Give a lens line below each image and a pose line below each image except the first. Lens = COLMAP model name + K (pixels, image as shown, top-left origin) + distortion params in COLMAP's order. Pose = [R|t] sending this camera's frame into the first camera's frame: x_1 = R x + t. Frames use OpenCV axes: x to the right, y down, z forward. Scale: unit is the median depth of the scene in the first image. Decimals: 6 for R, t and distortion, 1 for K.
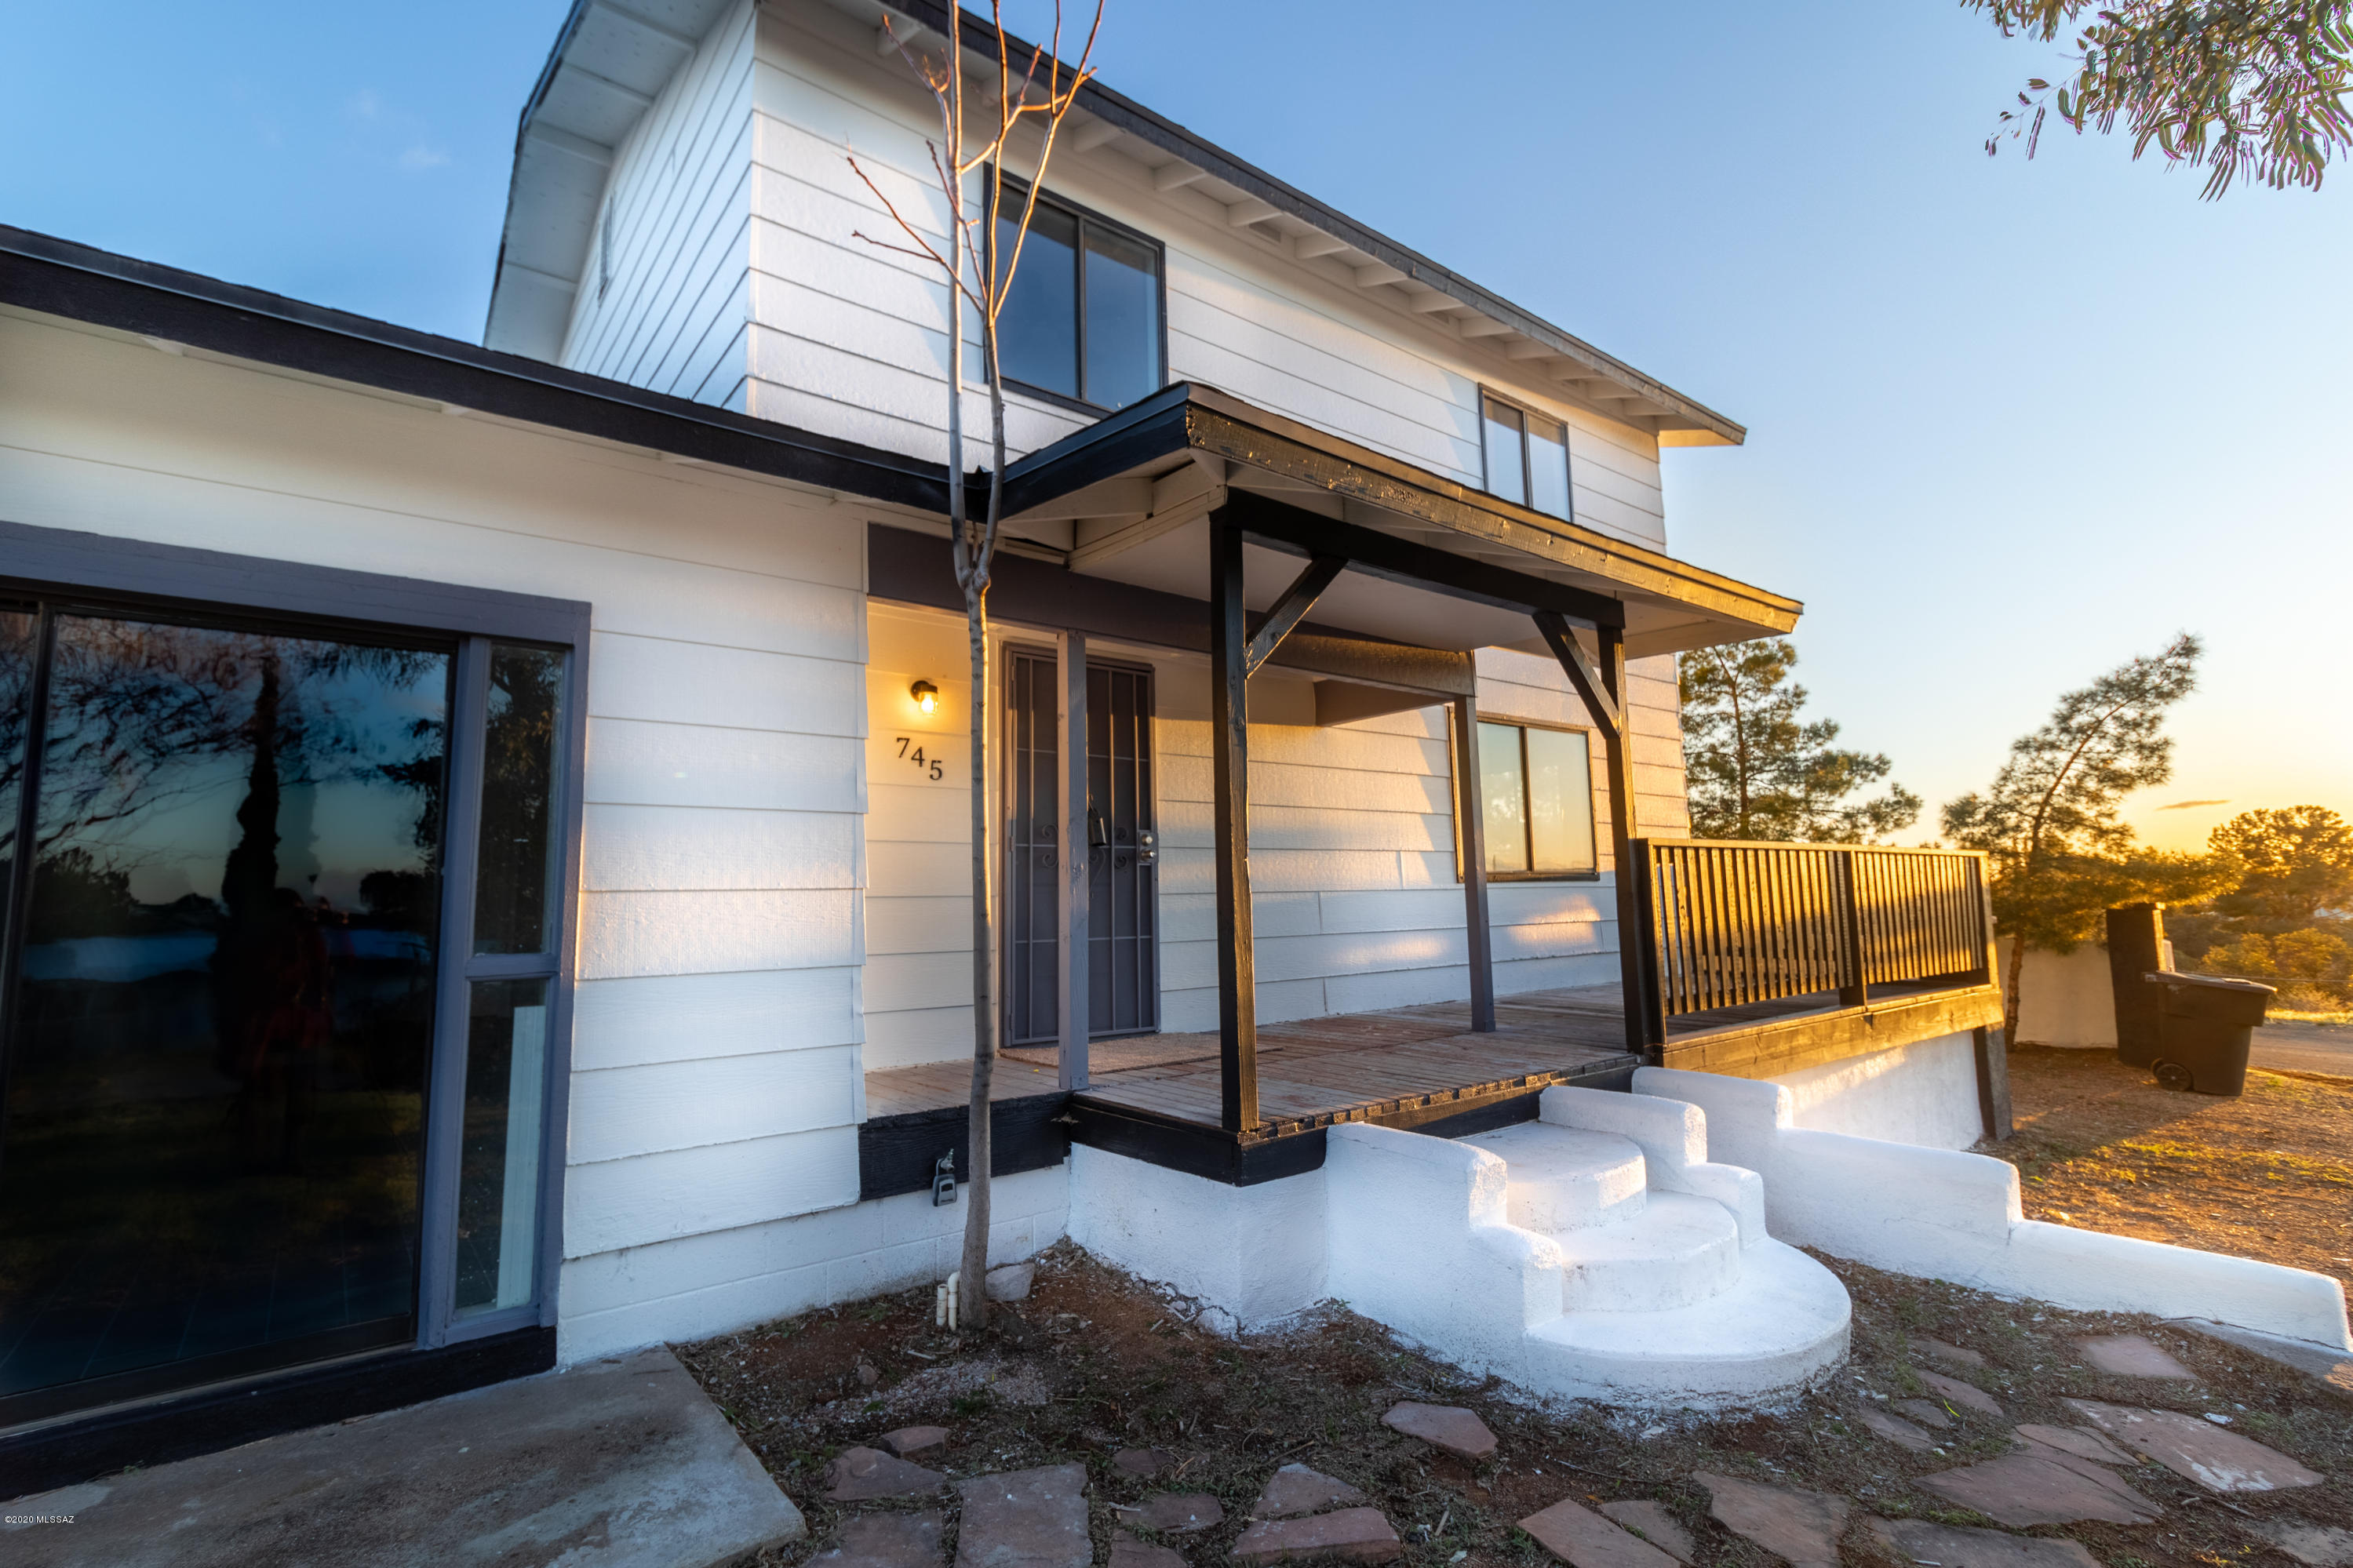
lens RADIAL K [[1084.7, 0, 1176.5], [0, 1084.7, 784.0], [0, 0, 1]] dist [0.004372, 0.001204]
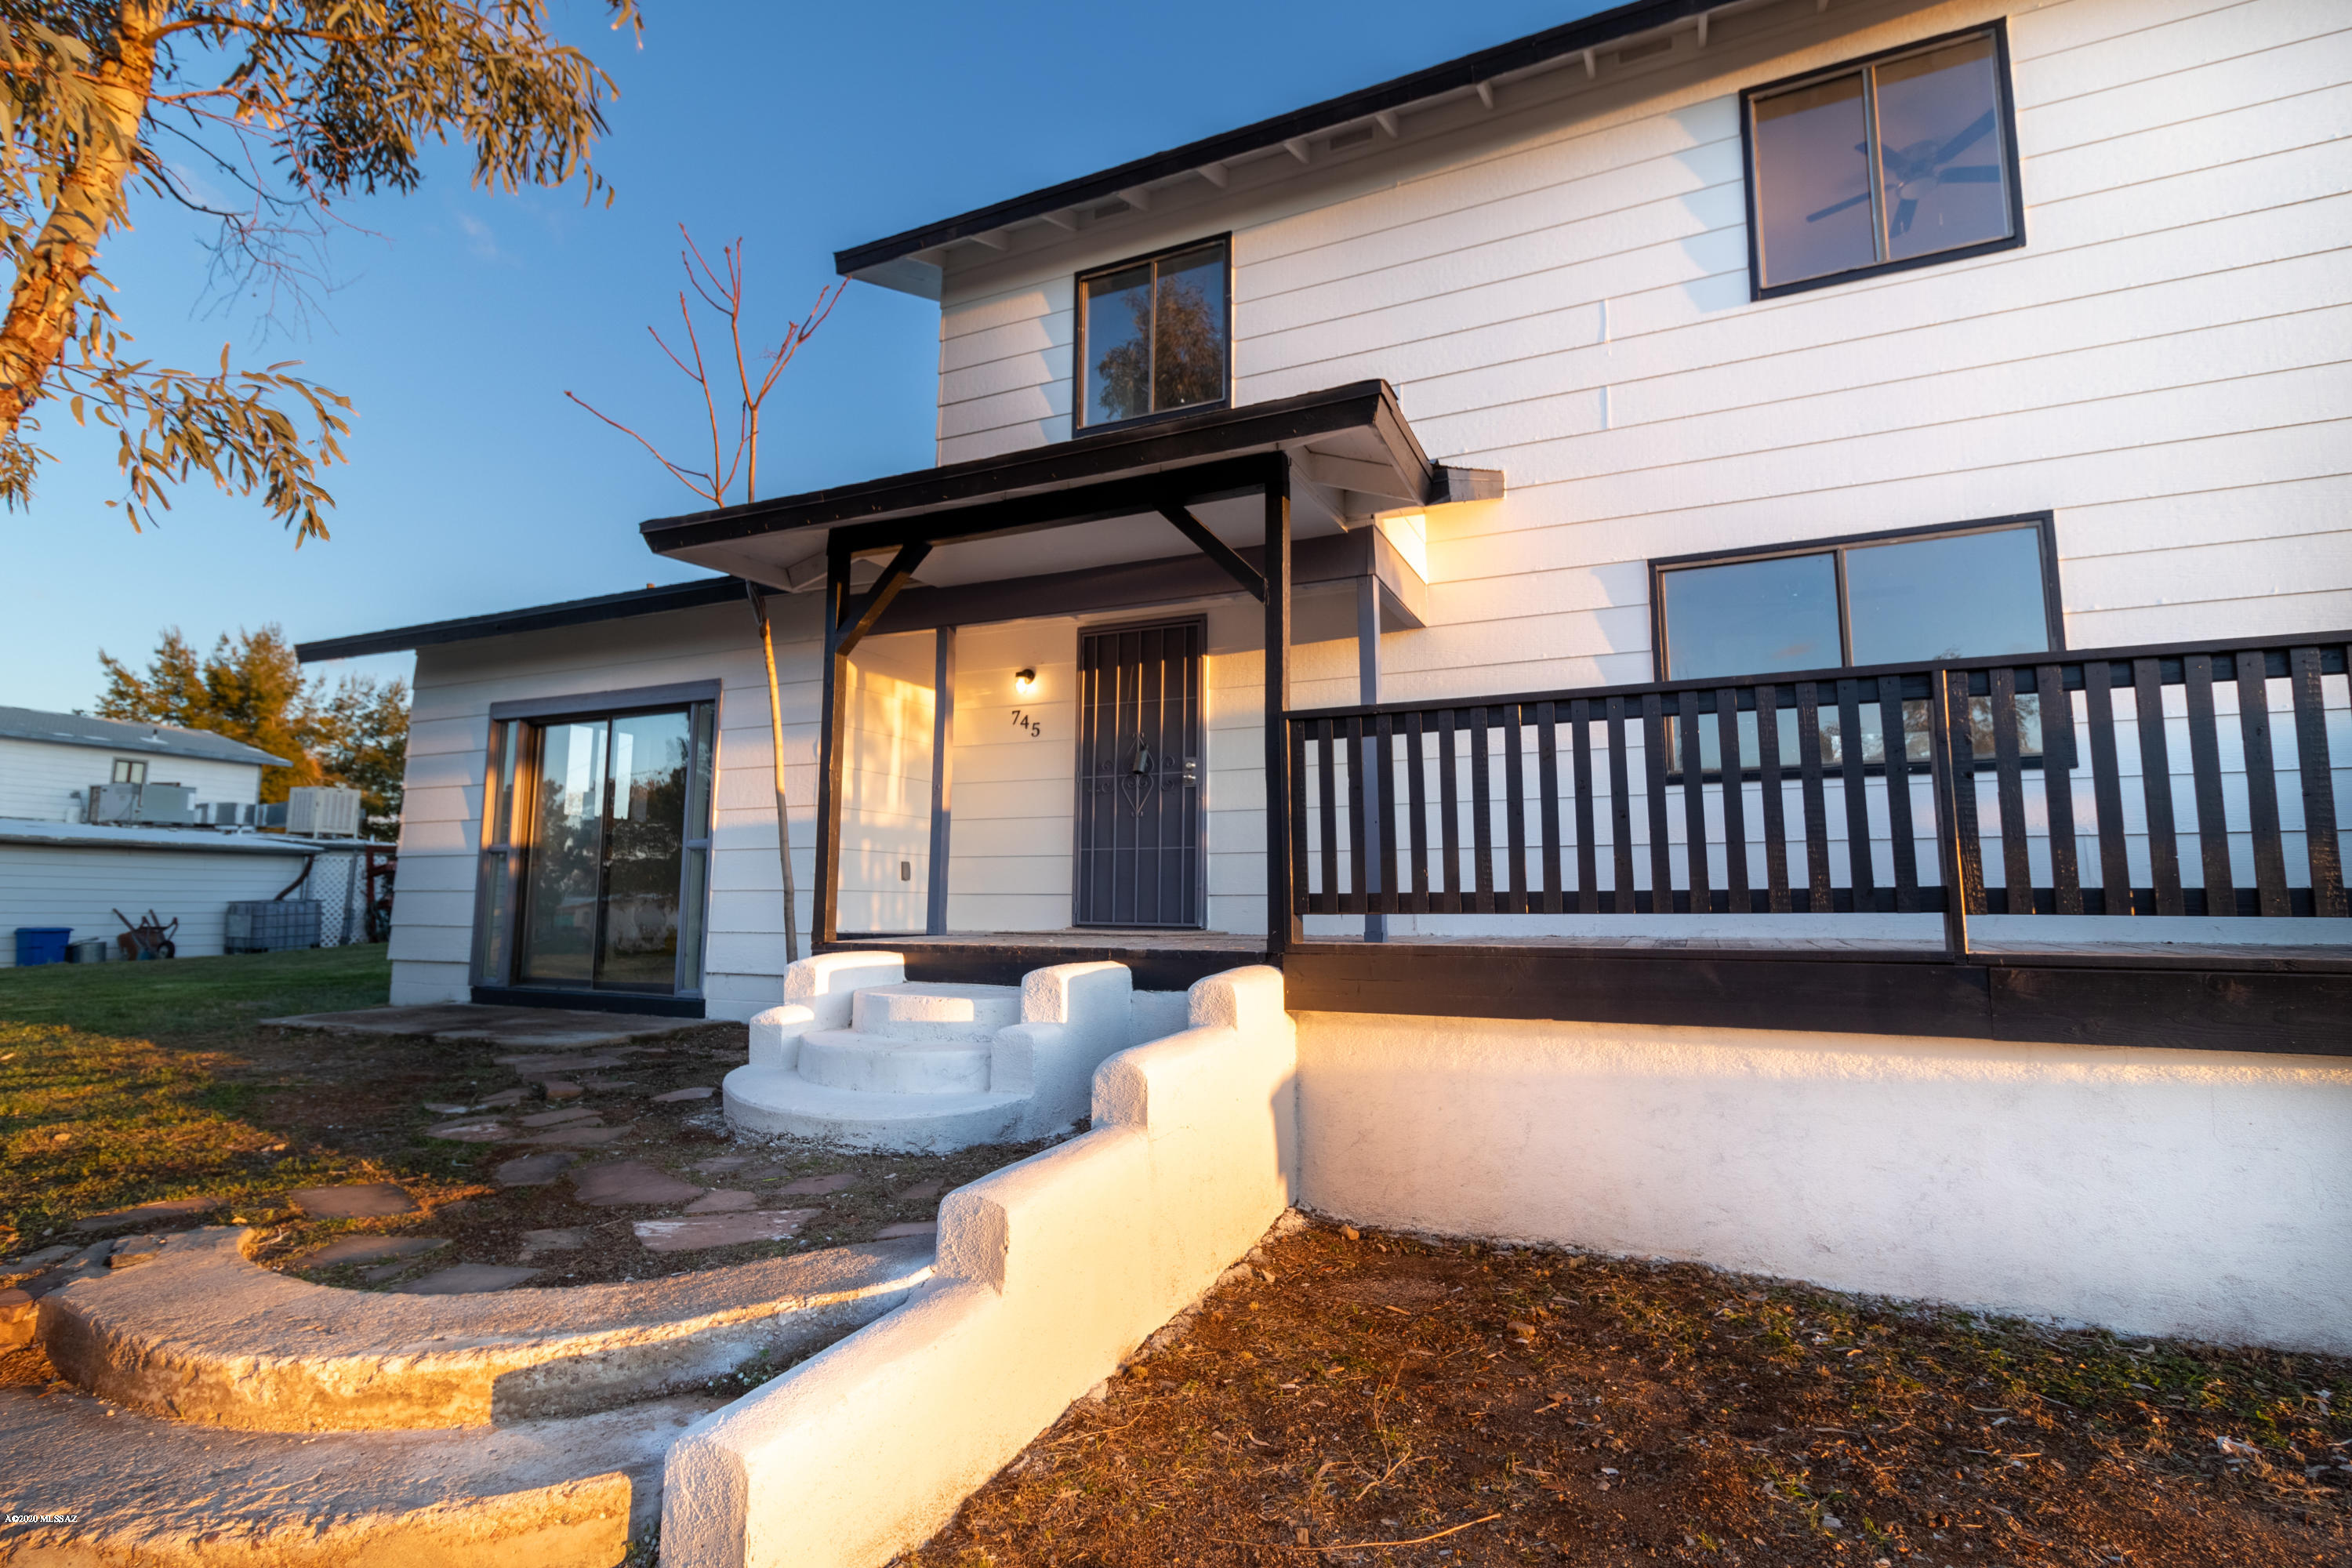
lens RADIAL K [[1085.2, 0, 1159.4], [0, 1085.2, 789.1], [0, 0, 1]] dist [-0.000195, 0.000161]
pose [[0.457397, -0.075471, -0.886054, 0.815242], [0.082725, 0.995683, -0.042104, 0.101461], [0.885407, -0.054041, 0.461665, 0.355438]]
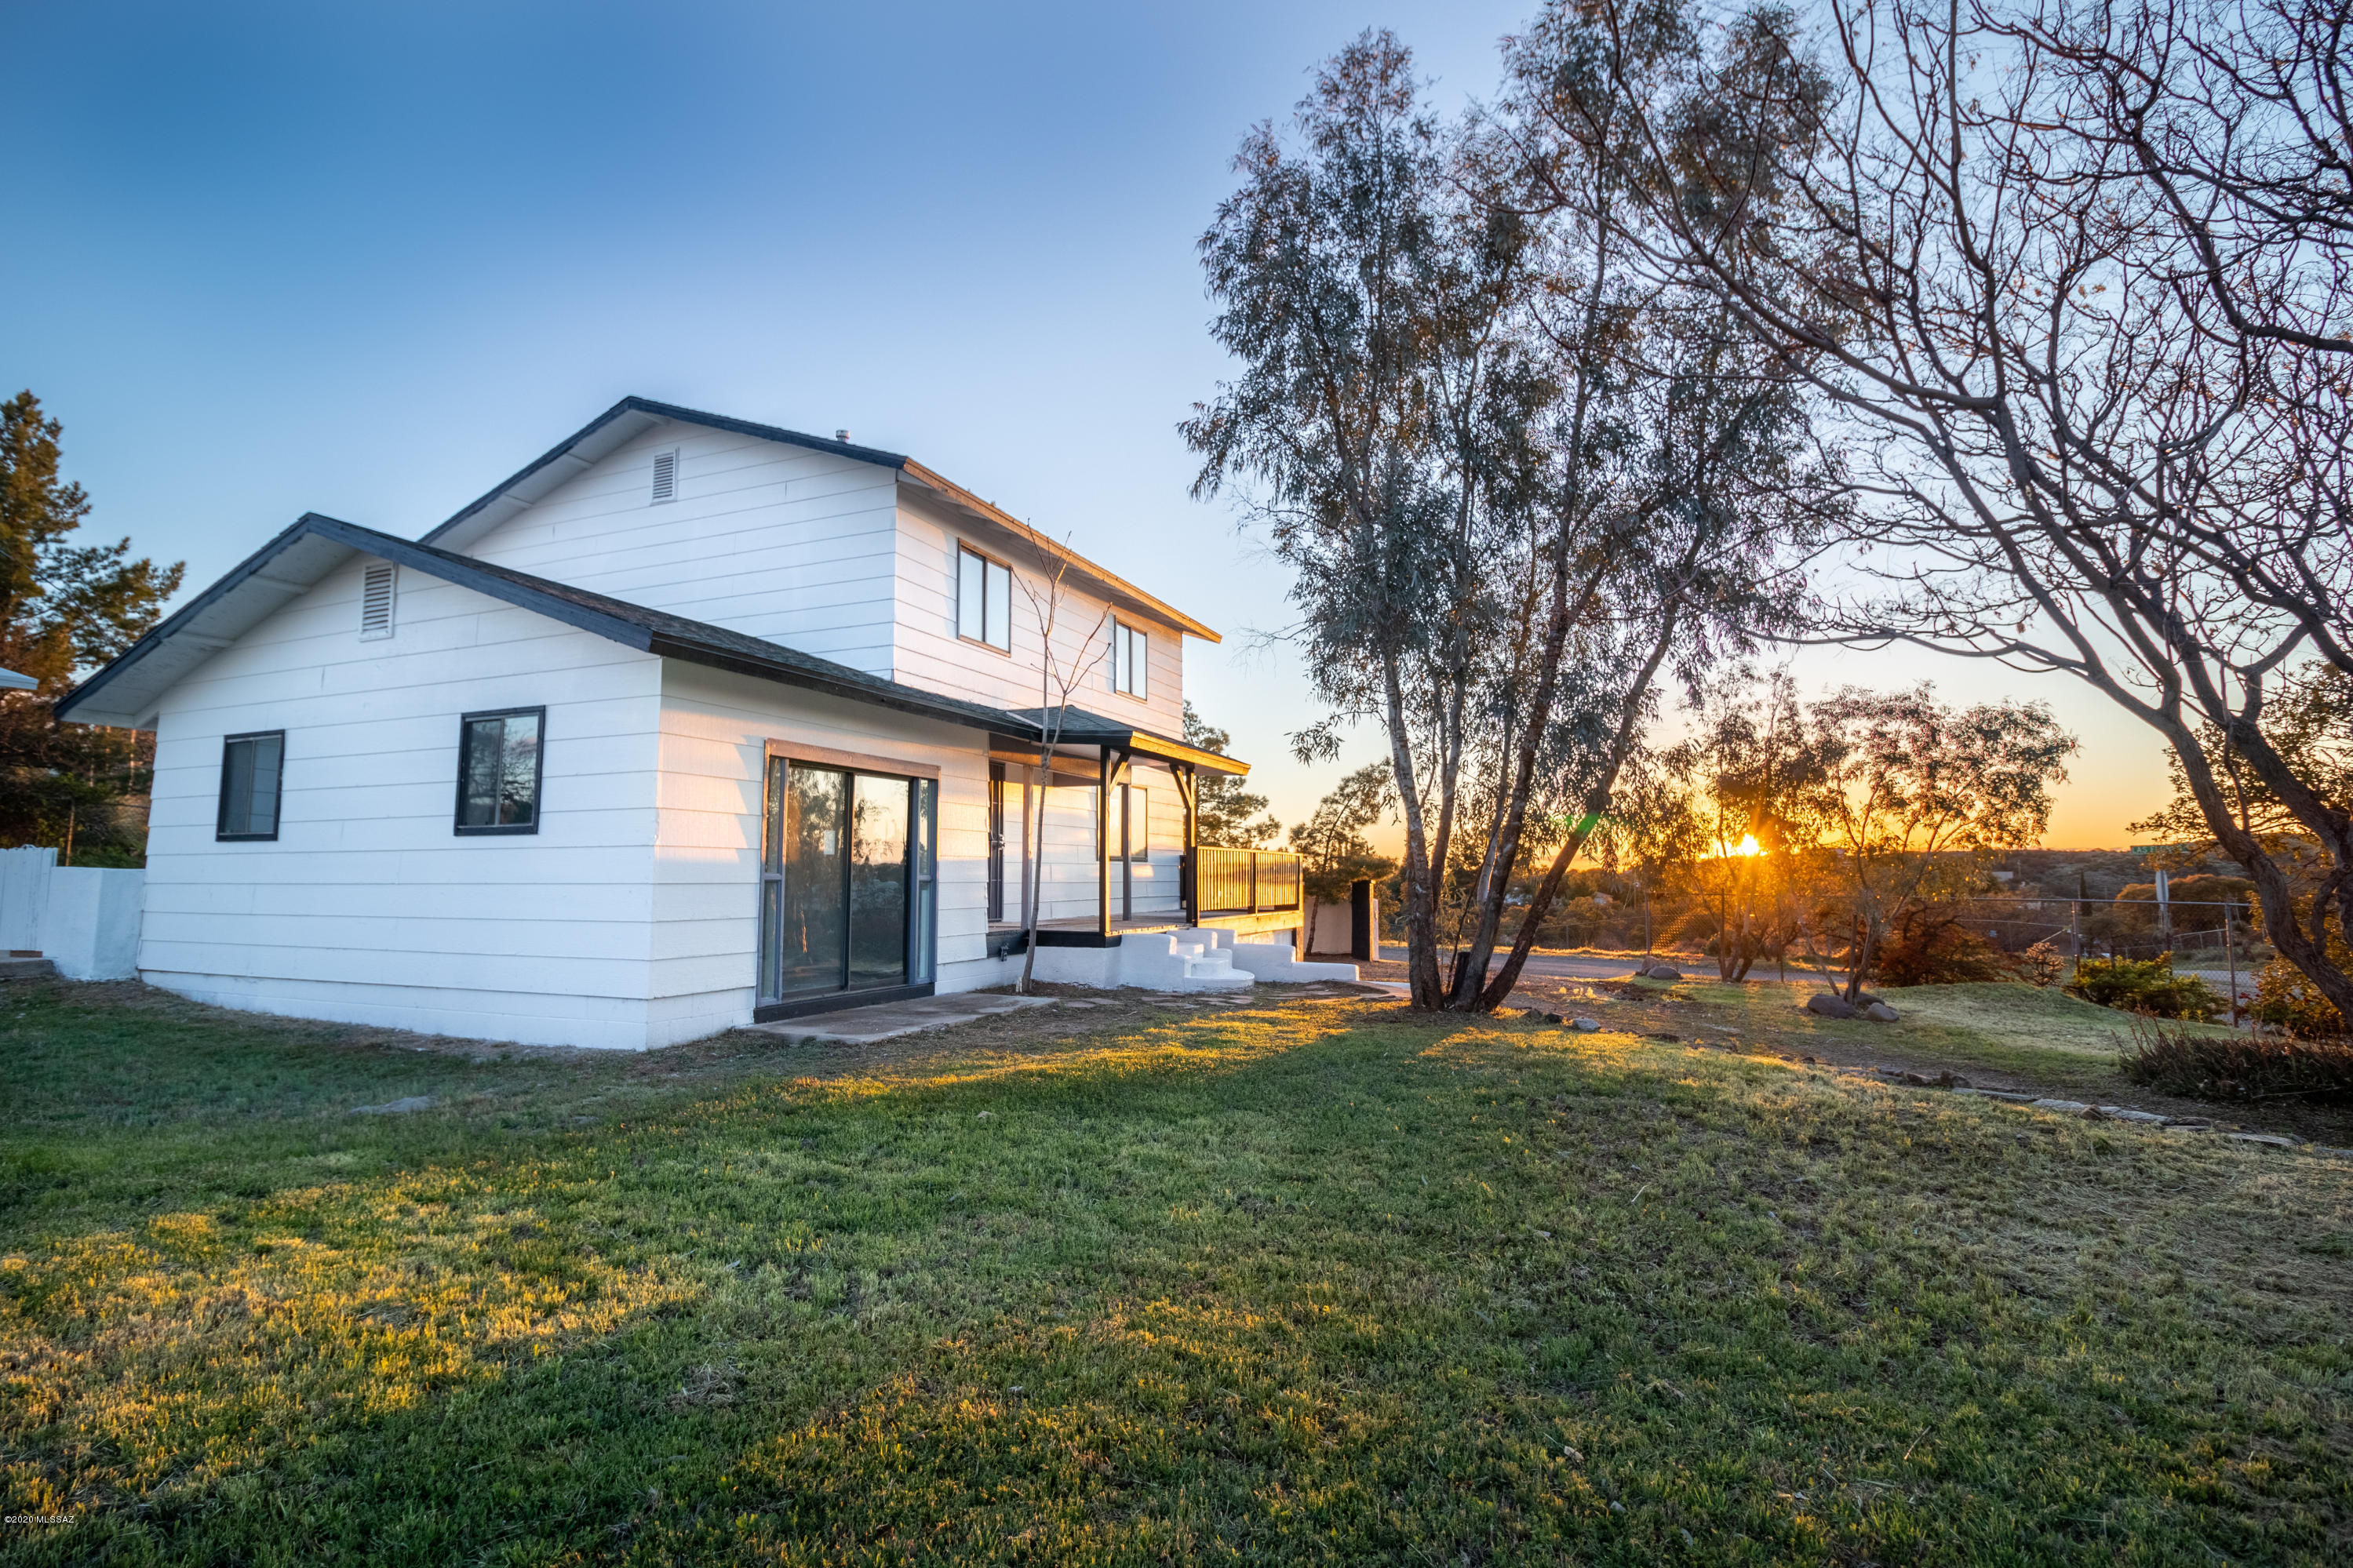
lens RADIAL K [[1085.5, 0, 1159.9], [0, 1085.5, 789.1], [0, 0, 1]] dist [-0.000195, 0.000161]
pose [[0.882121, 0.058158, 0.467419, -0.680479], [-0.068878, 0.997608, 0.005862, -0.076232], [-0.465960, -0.037366, 0.884016, -0.998521]]
